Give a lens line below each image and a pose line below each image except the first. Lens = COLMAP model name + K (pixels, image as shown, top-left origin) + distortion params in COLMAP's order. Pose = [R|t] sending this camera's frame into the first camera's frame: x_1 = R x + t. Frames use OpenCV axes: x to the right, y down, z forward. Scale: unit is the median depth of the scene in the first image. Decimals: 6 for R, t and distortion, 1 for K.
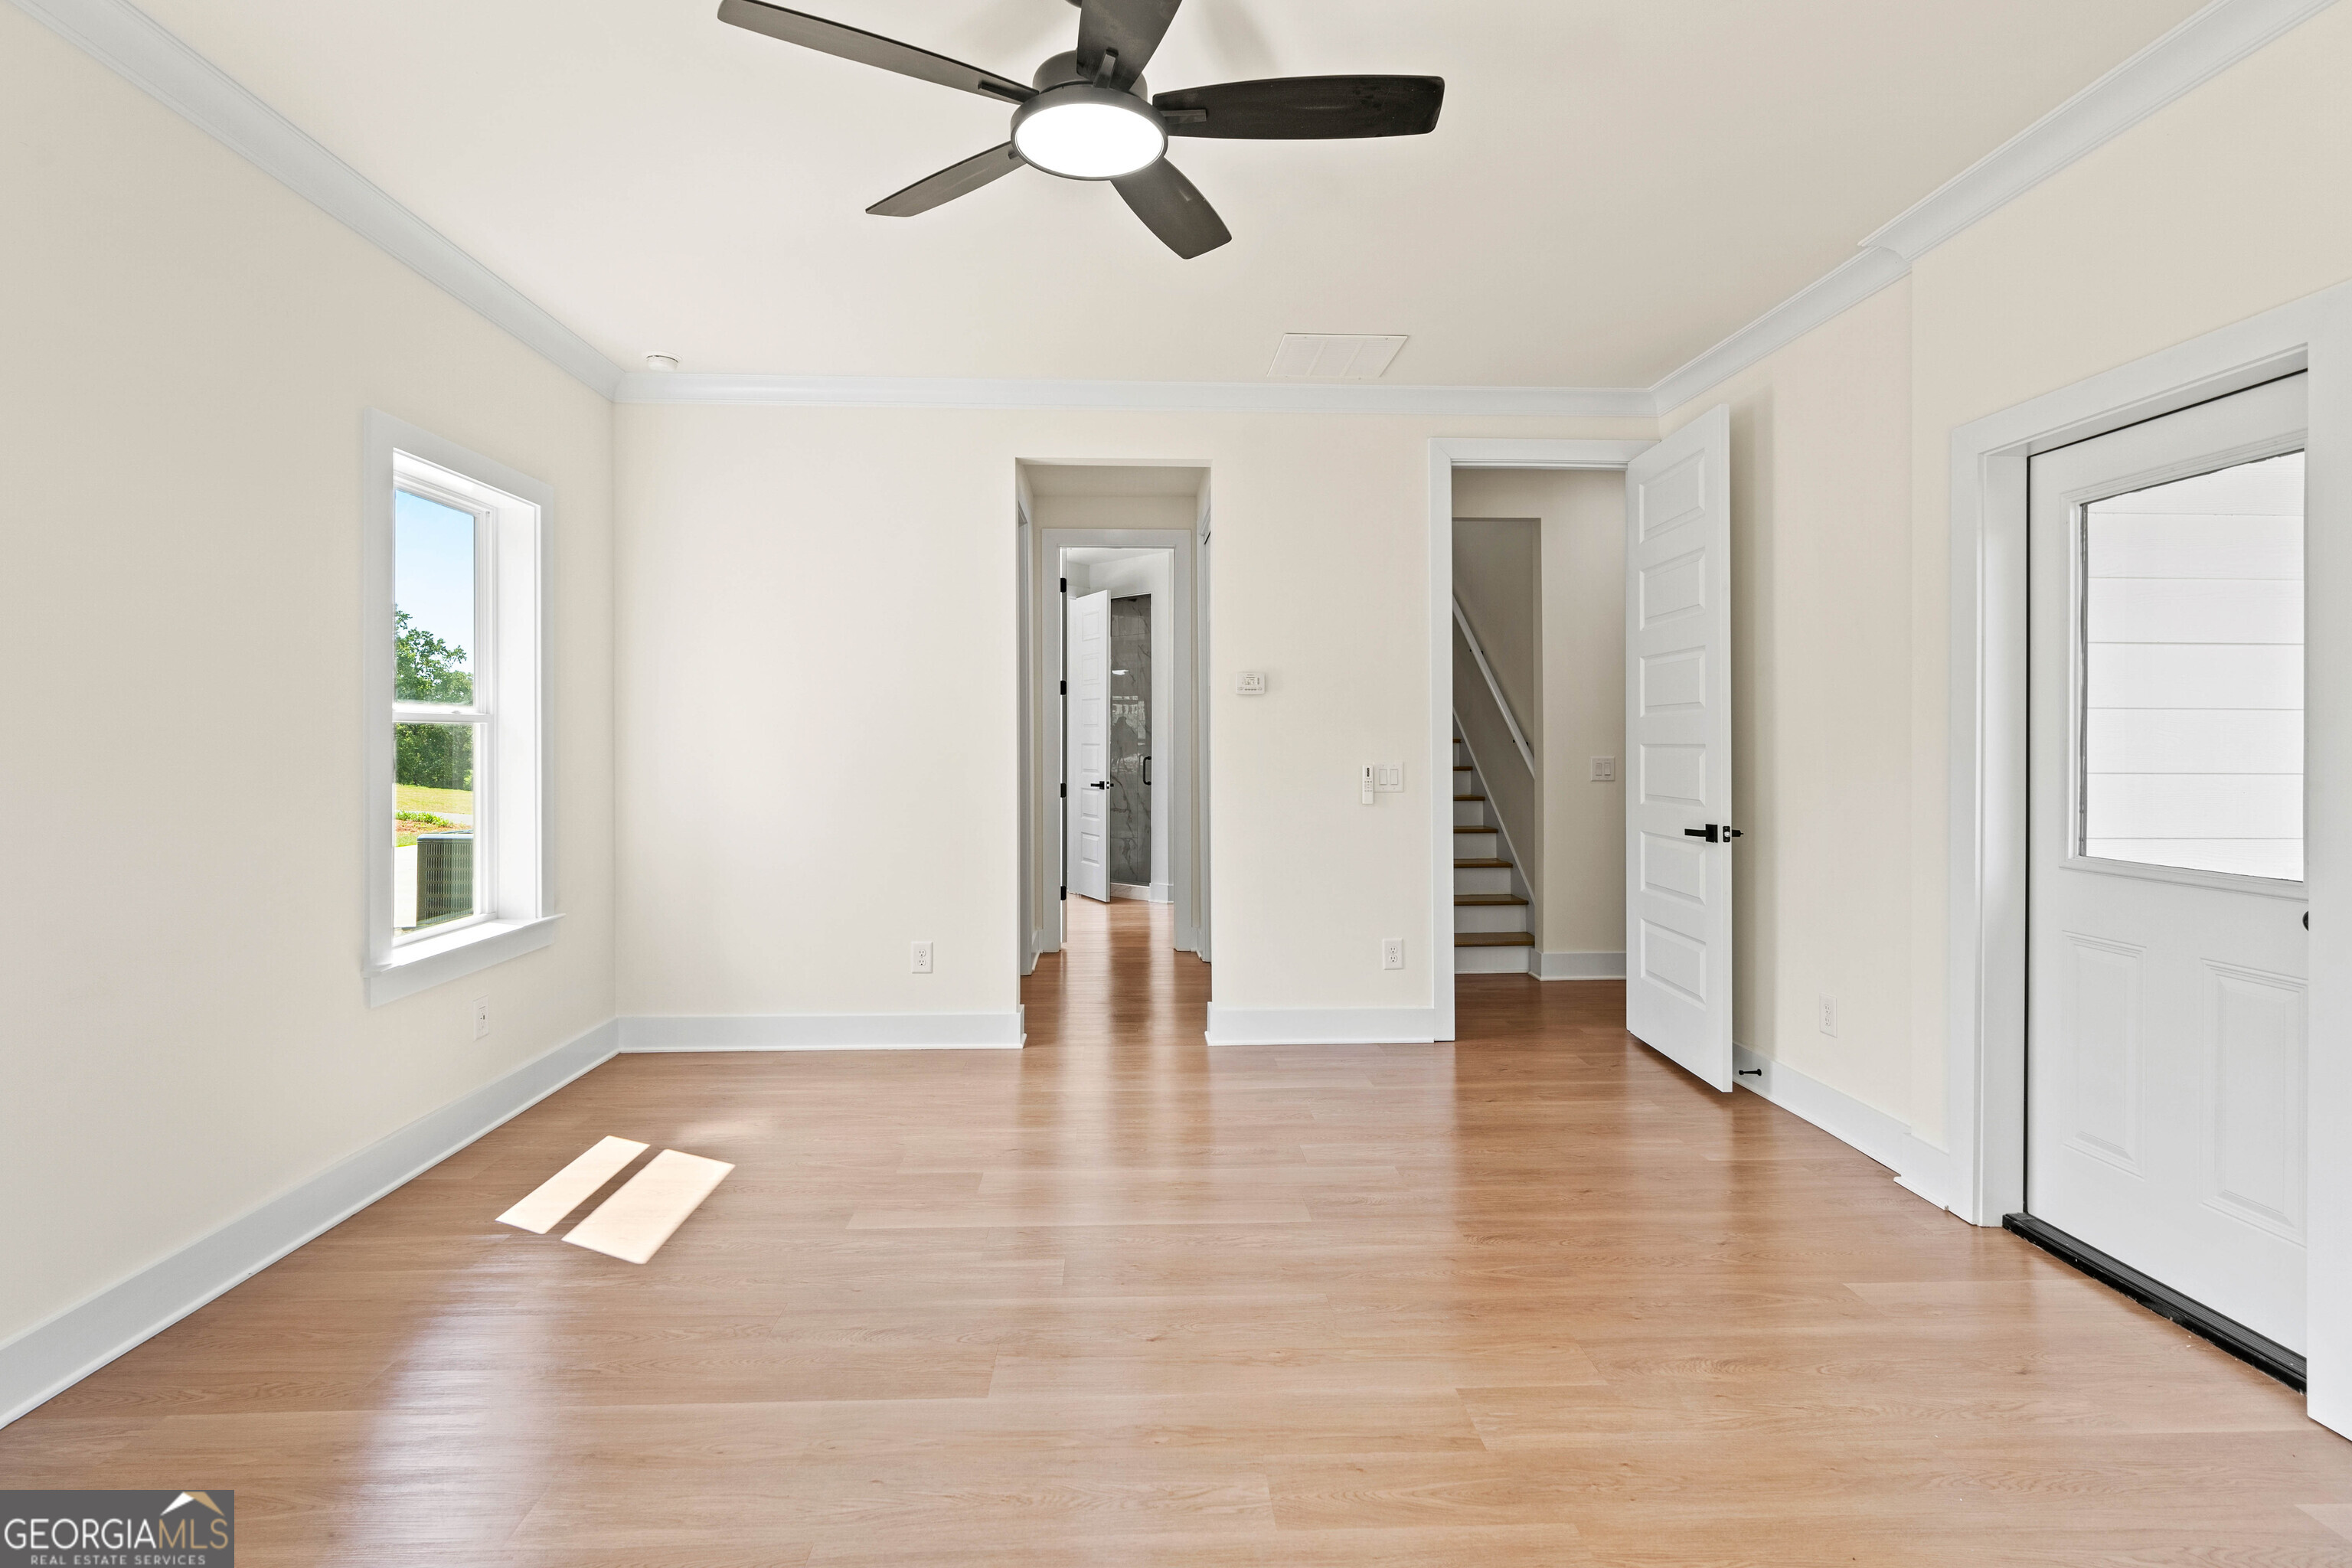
lens RADIAL K [[1088.0, 0, 1174.9], [0, 1088.0, 759.2], [0, 0, 1]] dist [-0.003522, 0.000265]
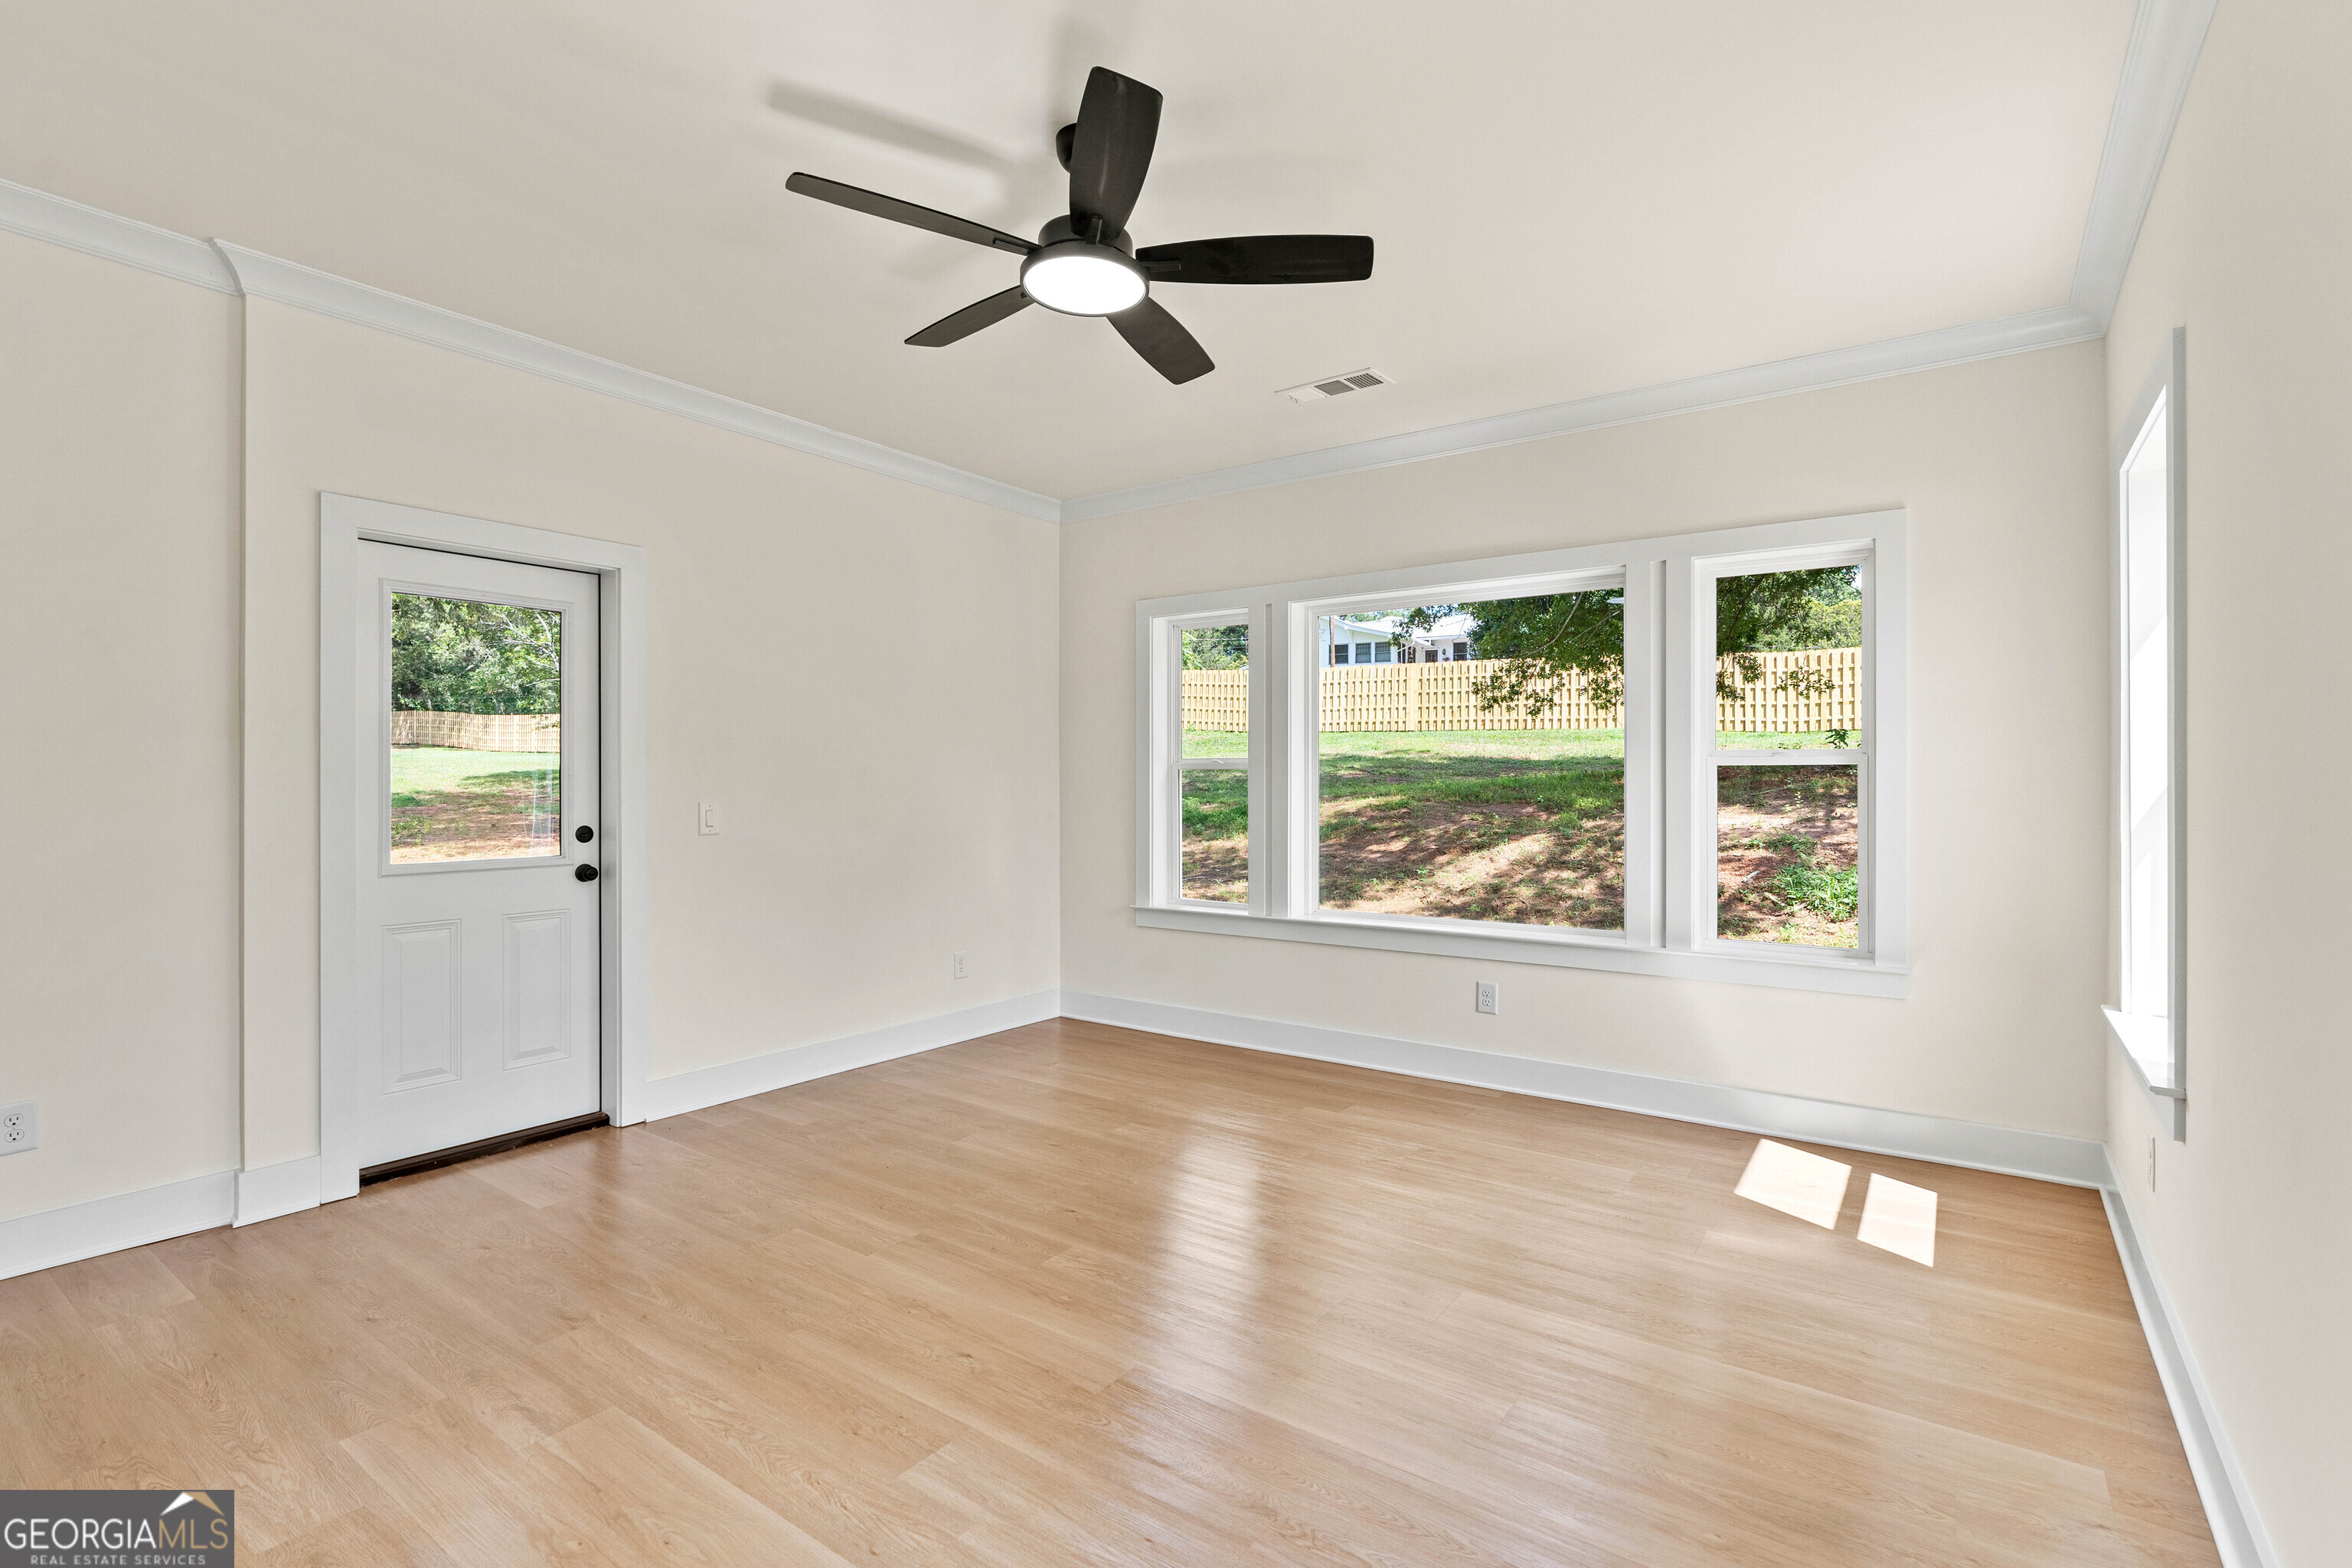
lens RADIAL K [[1076.3, 0, 1185.1], [0, 1076.3, 788.9], [0, 0, 1]] dist [-0.004542, -0.000241]
pose [[-0.784093, -0.007605, 0.620597, -0.660441], [0.010026, 0.999639, 0.024917, -0.021224], [-0.620563, 0.025759, -0.783733, 1.350258]]
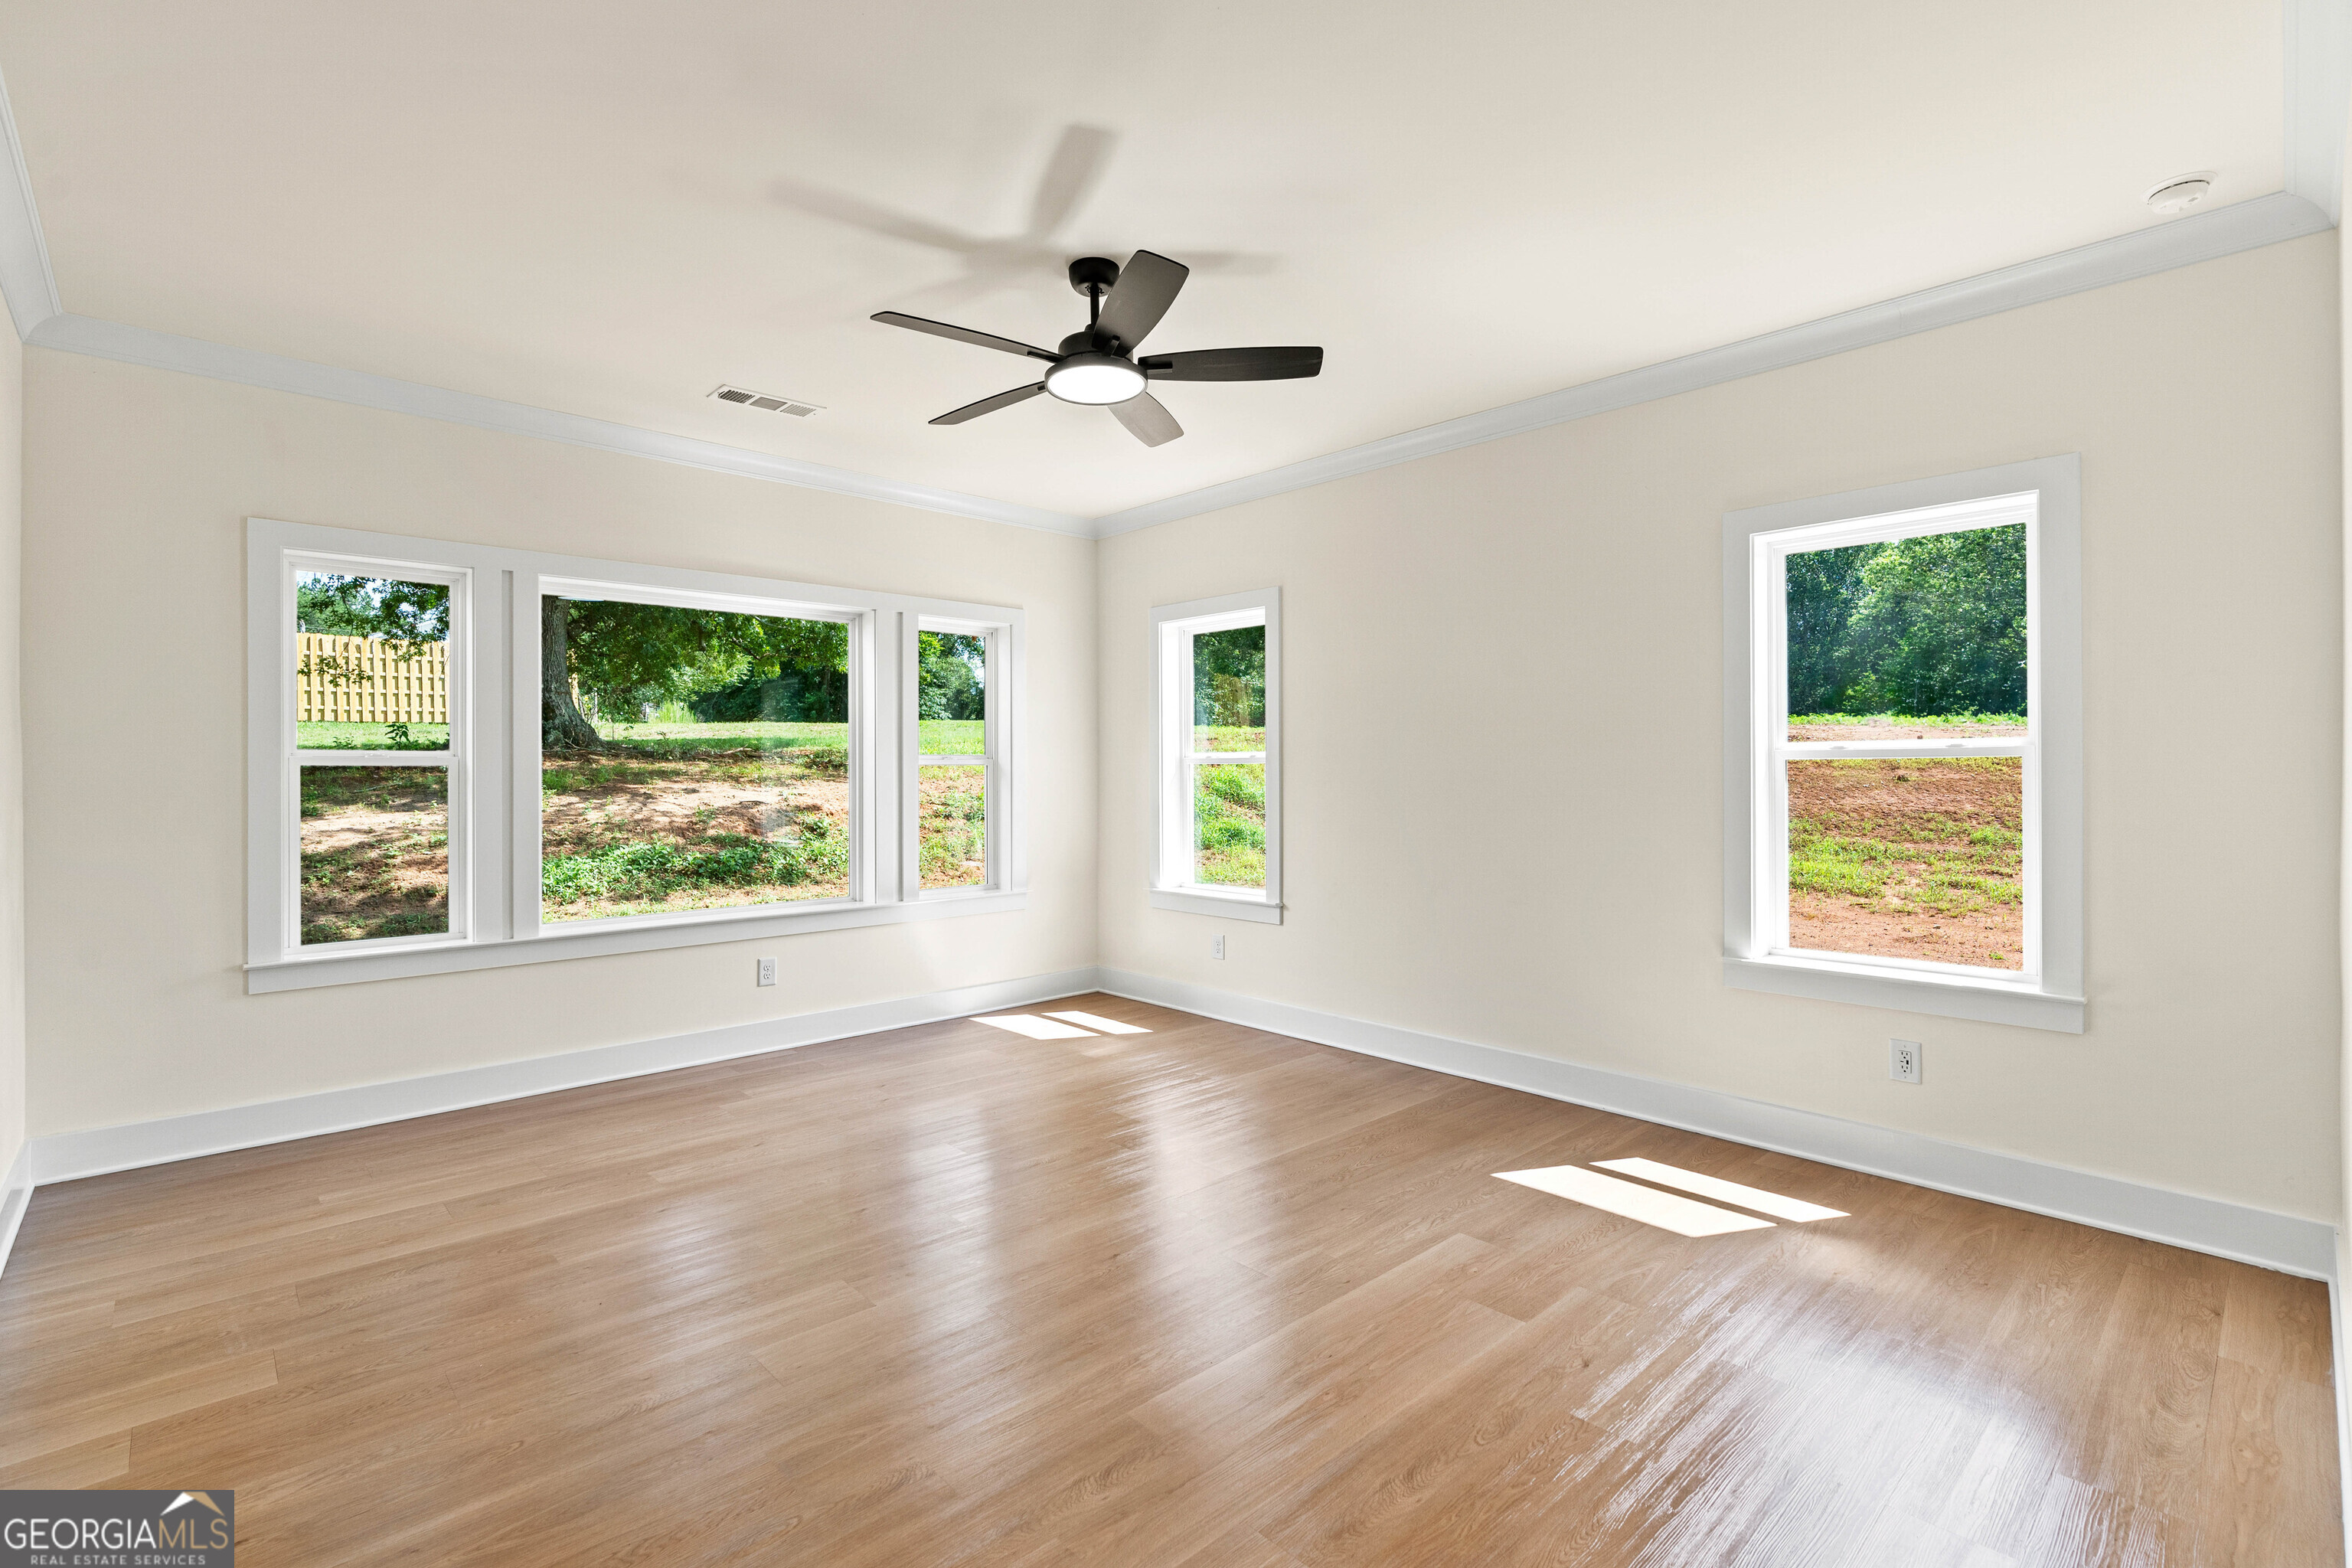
lens RADIAL K [[1068.6, 0, 1176.6], [0, 1068.6, 774.5], [0, 0, 1]] dist [-0.003461, 0.000605]
pose [[-0.760651, -0.003317, -0.649152, 0.590778], [-0.016436, 0.999765, 0.014151, -0.028935], [0.648952, 0.021433, -0.760527, 1.600792]]
